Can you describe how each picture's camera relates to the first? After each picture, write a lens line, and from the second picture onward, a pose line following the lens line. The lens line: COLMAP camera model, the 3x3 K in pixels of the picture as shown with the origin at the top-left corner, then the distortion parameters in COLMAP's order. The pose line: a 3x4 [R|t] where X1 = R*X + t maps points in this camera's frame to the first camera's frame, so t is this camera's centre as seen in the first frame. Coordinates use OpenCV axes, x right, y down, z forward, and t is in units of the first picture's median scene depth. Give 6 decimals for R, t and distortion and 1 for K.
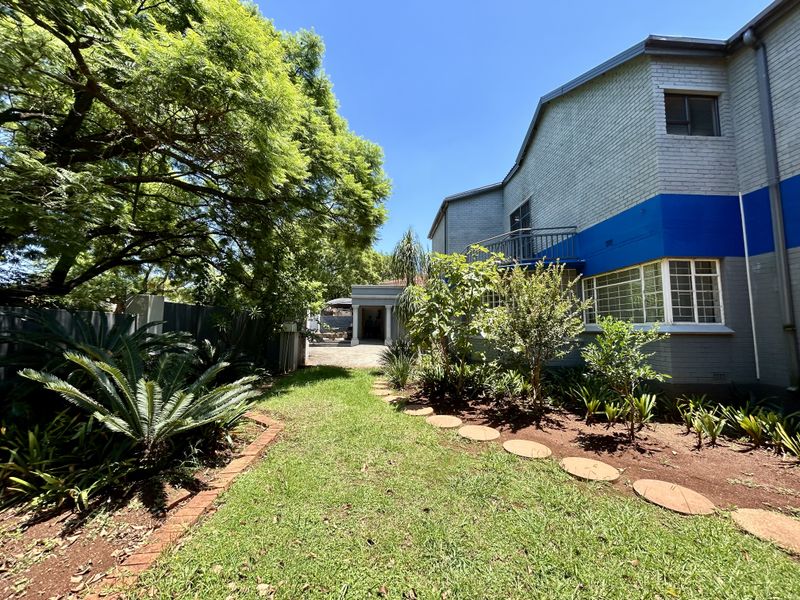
lens RADIAL K [[323.4, 0, 400.0], [0, 323.4, 300.0], [0, 0, 1]] dist [0.000499, -0.000014]
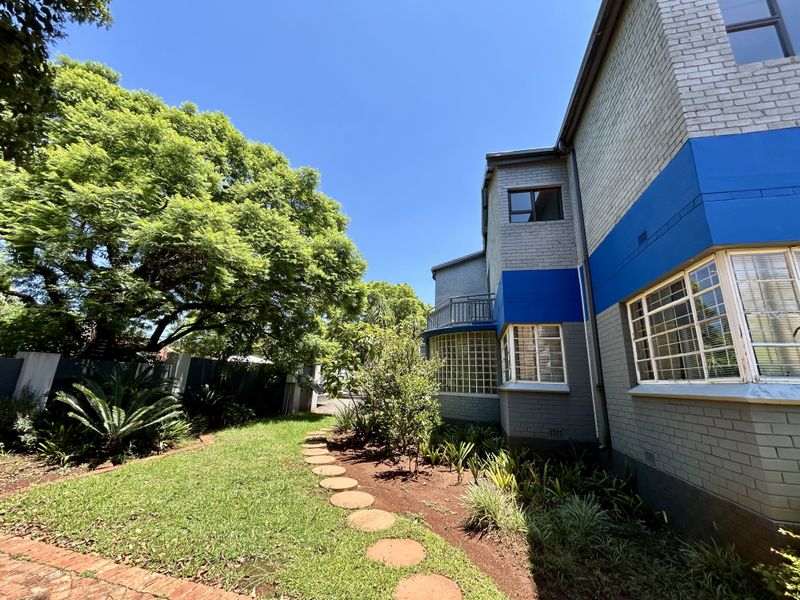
lens RADIAL K [[323.4, 0, 400.0], [0, 323.4, 300.0], [0, 0, 1]] dist [0.000499, -0.000014]
pose [[0.962852, -0.037866, -0.267361, 0.760996], [-0.008136, 0.985602, -0.168888, -0.014401], [0.269907, 0.164789, 0.948681, -0.235628]]
